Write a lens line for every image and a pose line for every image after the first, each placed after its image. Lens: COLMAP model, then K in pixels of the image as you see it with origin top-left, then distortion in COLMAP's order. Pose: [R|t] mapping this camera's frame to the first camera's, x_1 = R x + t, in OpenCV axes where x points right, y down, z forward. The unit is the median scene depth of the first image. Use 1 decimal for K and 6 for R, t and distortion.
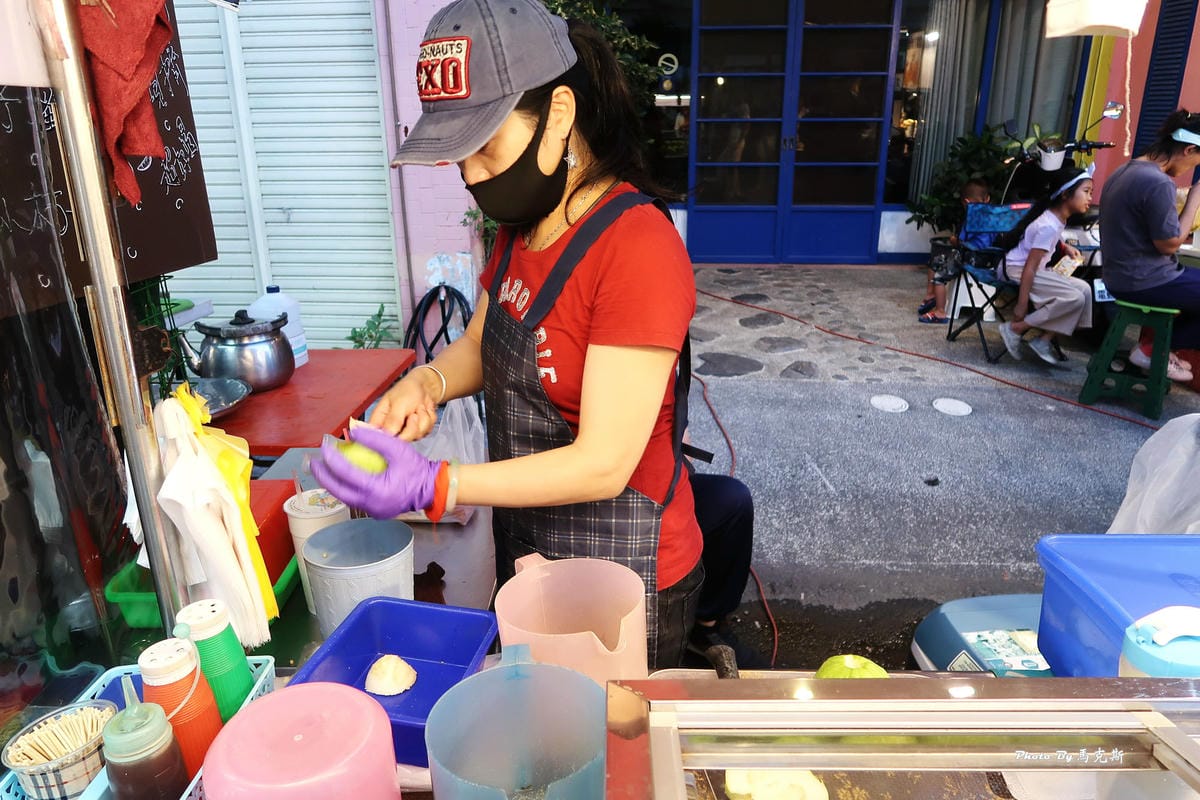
lens RADIAL K [[819.8, 0, 595.8], [0, 819.8, 406.7], [0, 0, 1]] dist [-0.021589, 0.009135]
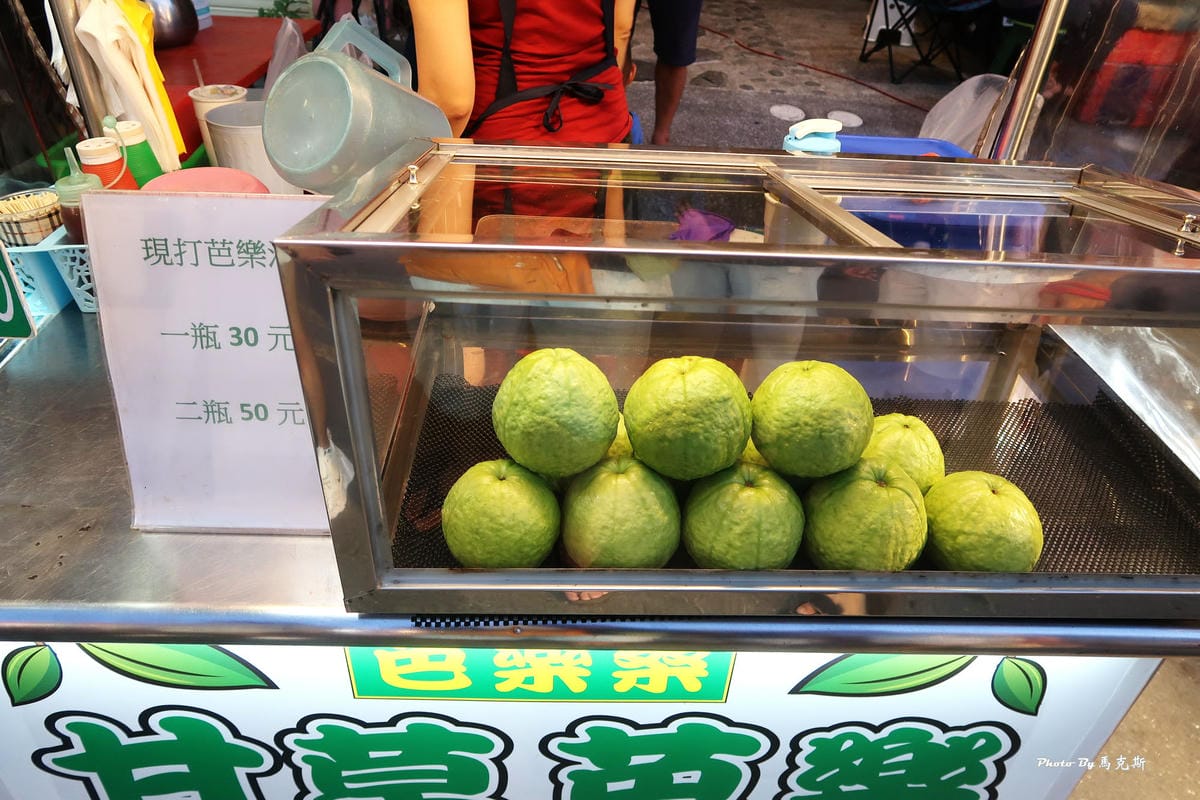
lens RADIAL K [[819.8, 0, 592.8], [0, 819.8, 395.4], [0, 0, 1]] dist [-0.021589, 0.009135]
pose [[0.996964, 0.023675, 0.074184, 0.037736], [-0.043654, 0.958811, 0.280669, 0.057076], [-0.064484, -0.283055, 0.956934, -0.087393]]
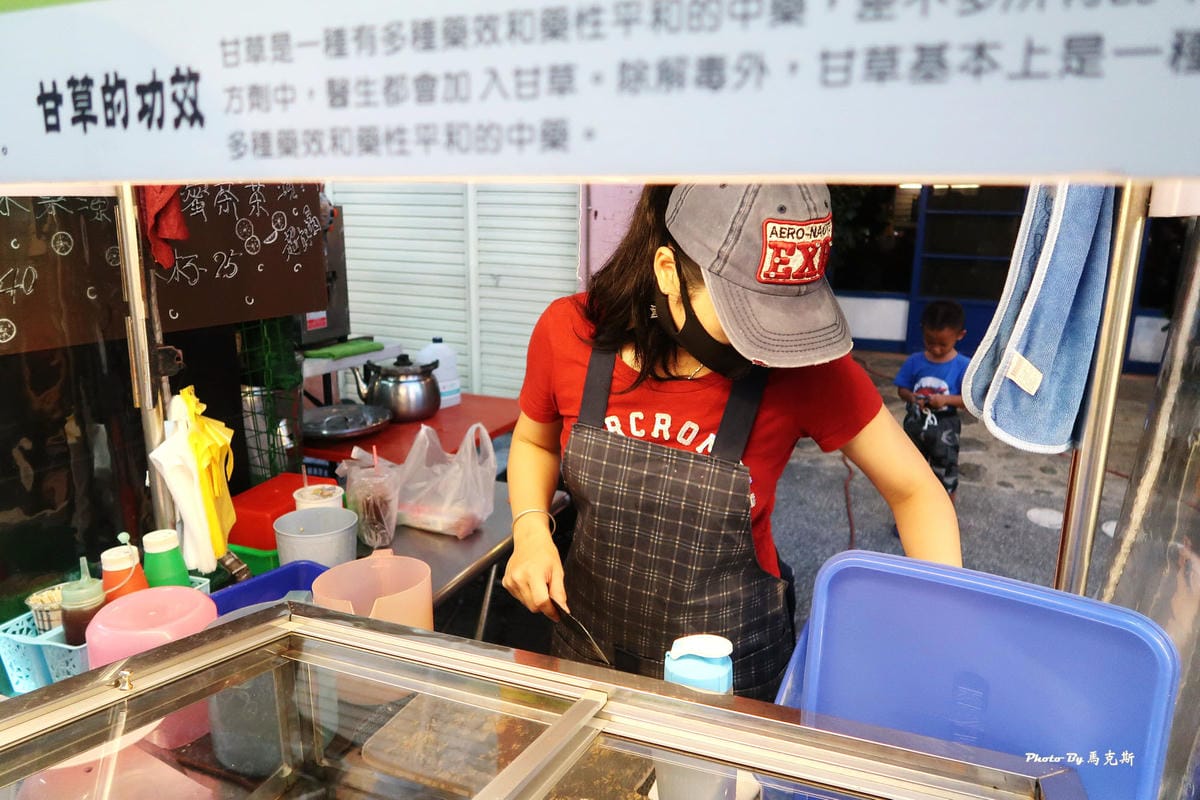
lens RADIAL K [[819.8, 0, 601.6], [0, 819.8, 405.5], [0, 0, 1]] dist [-0.021589, 0.009135]
pose [[0.941102, 0.106412, -0.320942, 0.155578], [-0.135304, 0.988396, -0.069041, 0.001736], [0.309871, 0.108399, 0.944579, -0.039558]]
